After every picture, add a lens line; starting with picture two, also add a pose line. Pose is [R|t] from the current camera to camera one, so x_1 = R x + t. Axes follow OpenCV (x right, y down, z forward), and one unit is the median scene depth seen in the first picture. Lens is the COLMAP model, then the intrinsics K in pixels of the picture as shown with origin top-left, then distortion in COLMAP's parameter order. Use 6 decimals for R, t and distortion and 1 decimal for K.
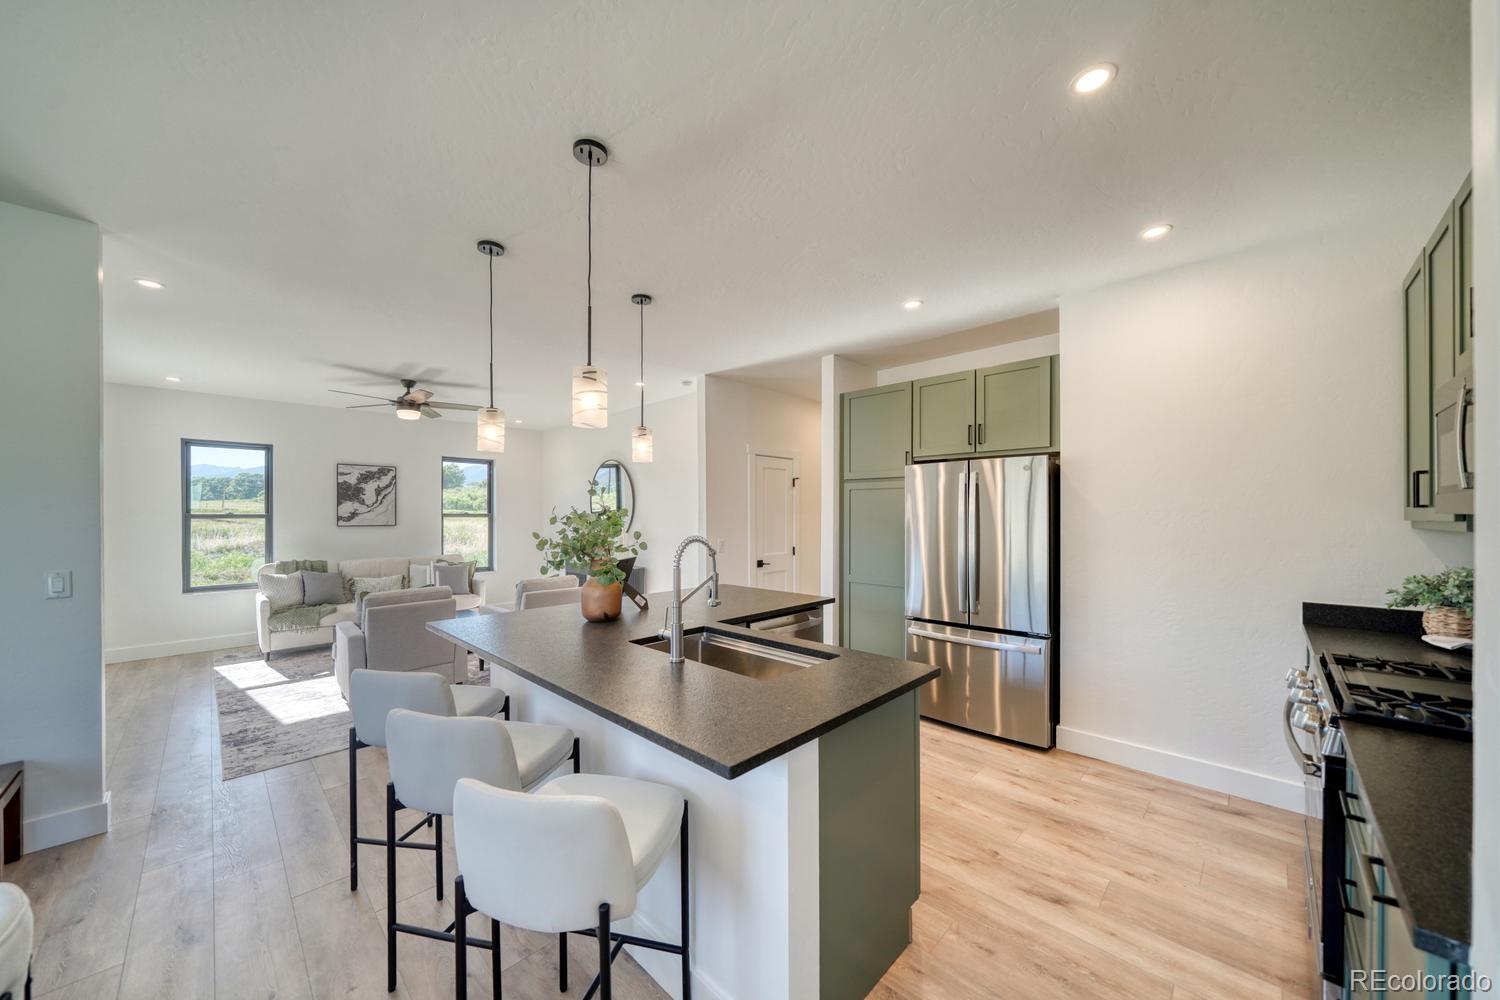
lens RADIAL K [[523.1, 0, 737.0], [0, 523.1, 508.2], [0, 0, 1]] dist [-0.008466, 0.000471]
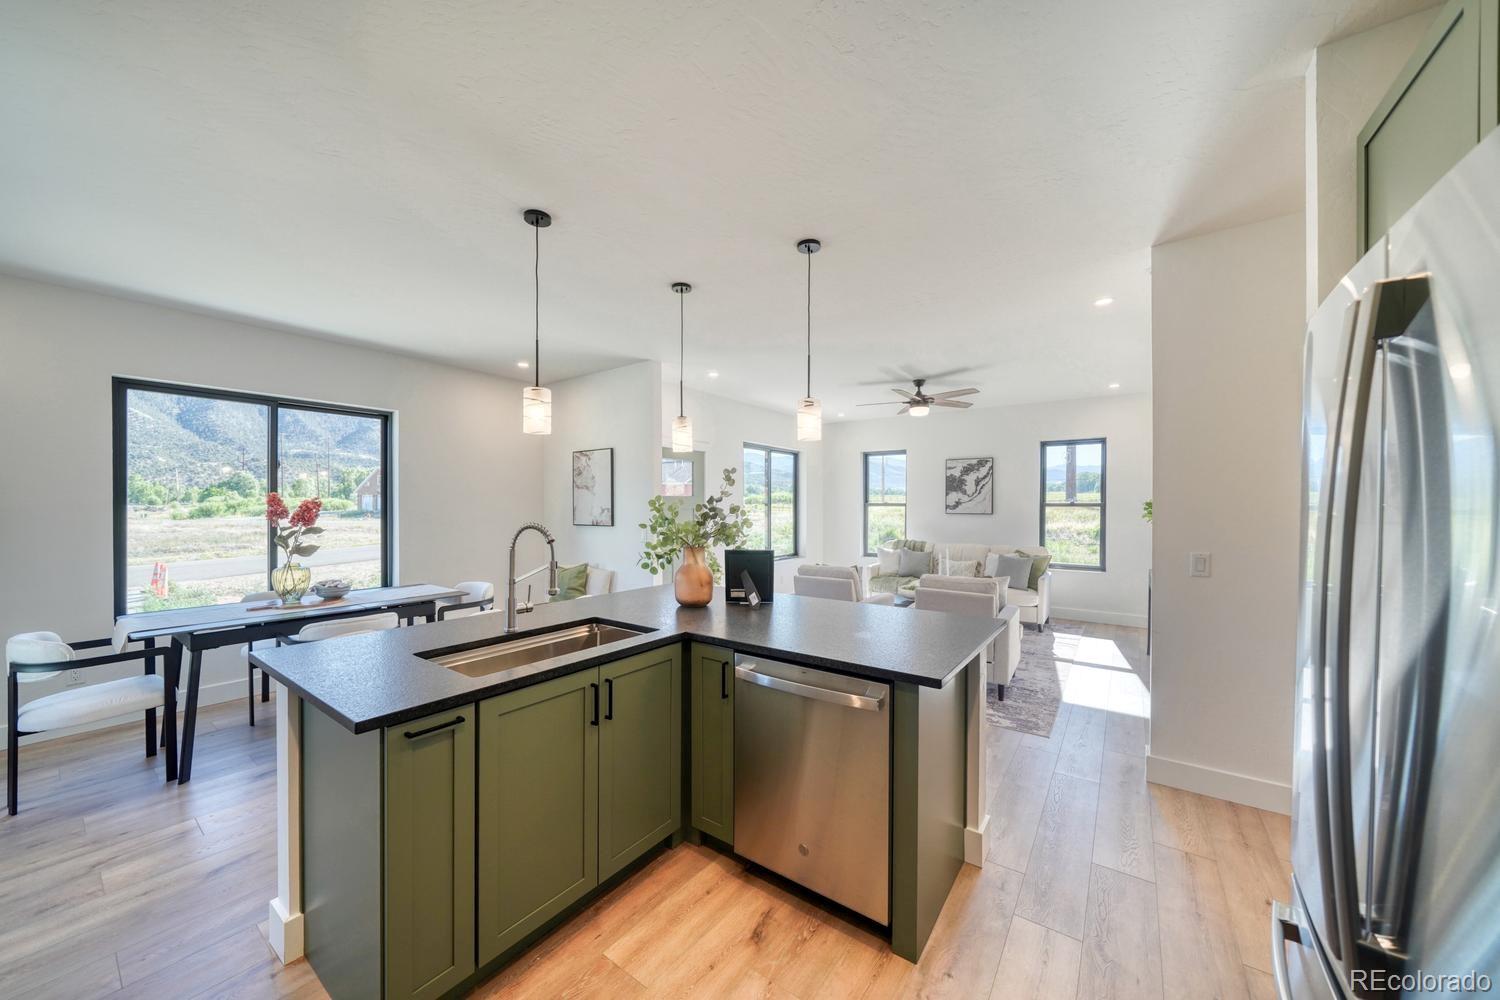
lens RADIAL K [[523.1, 0, 747.7], [0, 523.1, 507.1], [0, 0, 1]] dist [-0.008466, 0.000471]
pose [[0.164851, 0.006079, -0.986300, 0.501628], [0.013050, 0.999880, 0.008344, 0.007524], [0.986232, -0.014246, 0.164752, 0.604011]]
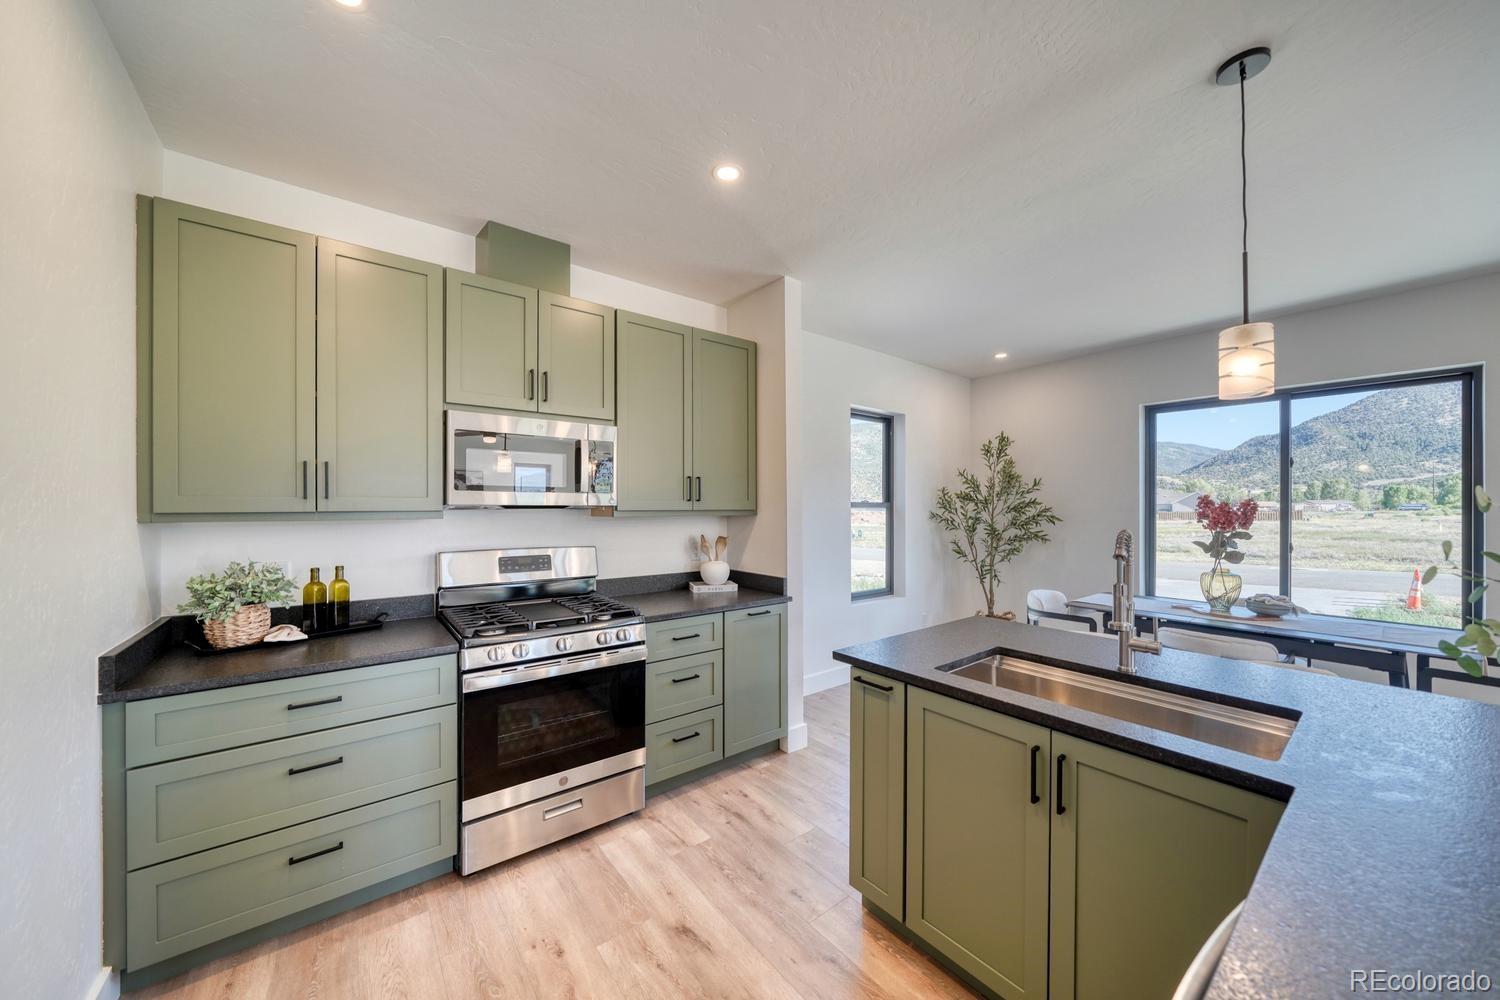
lens RADIAL K [[523.1, 0, 734.4], [0, 523.1, 502.2], [0, 0, 1]] dist [-0.008466, 0.000471]
pose [[-0.990878, 0.002937, 0.134734, 0.197386], [-0.000390, 0.999696, -0.024666, 0.012912], [-0.134765, -0.024494, -0.990575, 0.892780]]
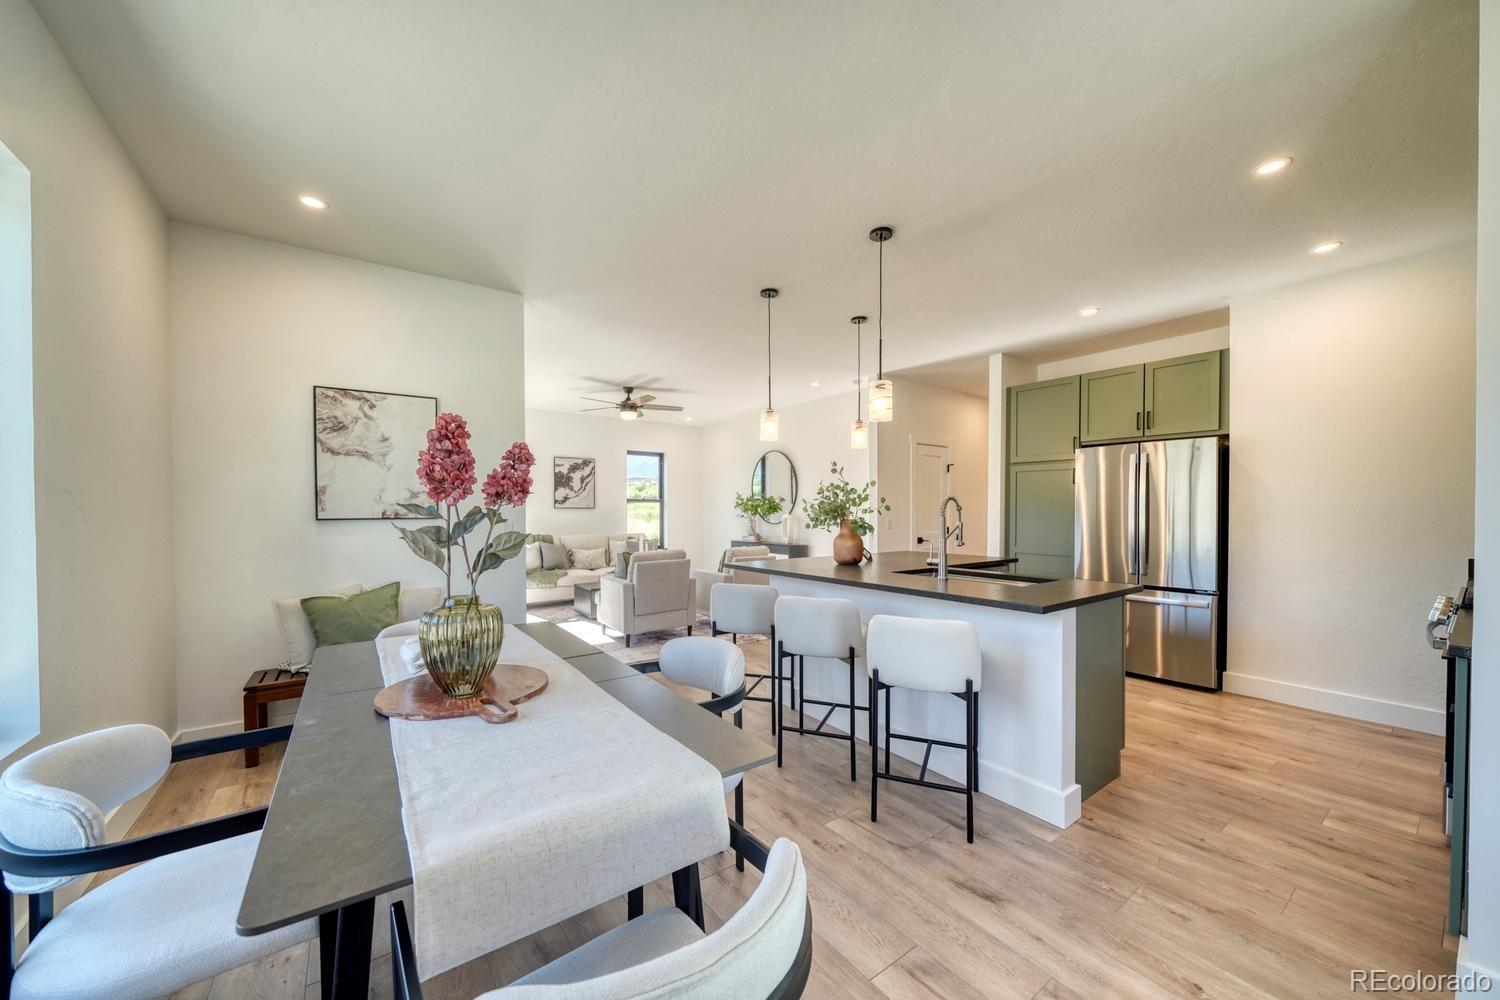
lens RADIAL K [[523.1, 0, 752.3], [0, 523.1, 508.3], [0, 0, 1]] dist [-0.008466, 0.000471]
pose [[0.986434, 0.003669, -0.164120, -0.170384], [-0.001772, 0.999930, 0.011704, 0.032636], [0.164152, -0.011255, 0.986371, -0.226530]]
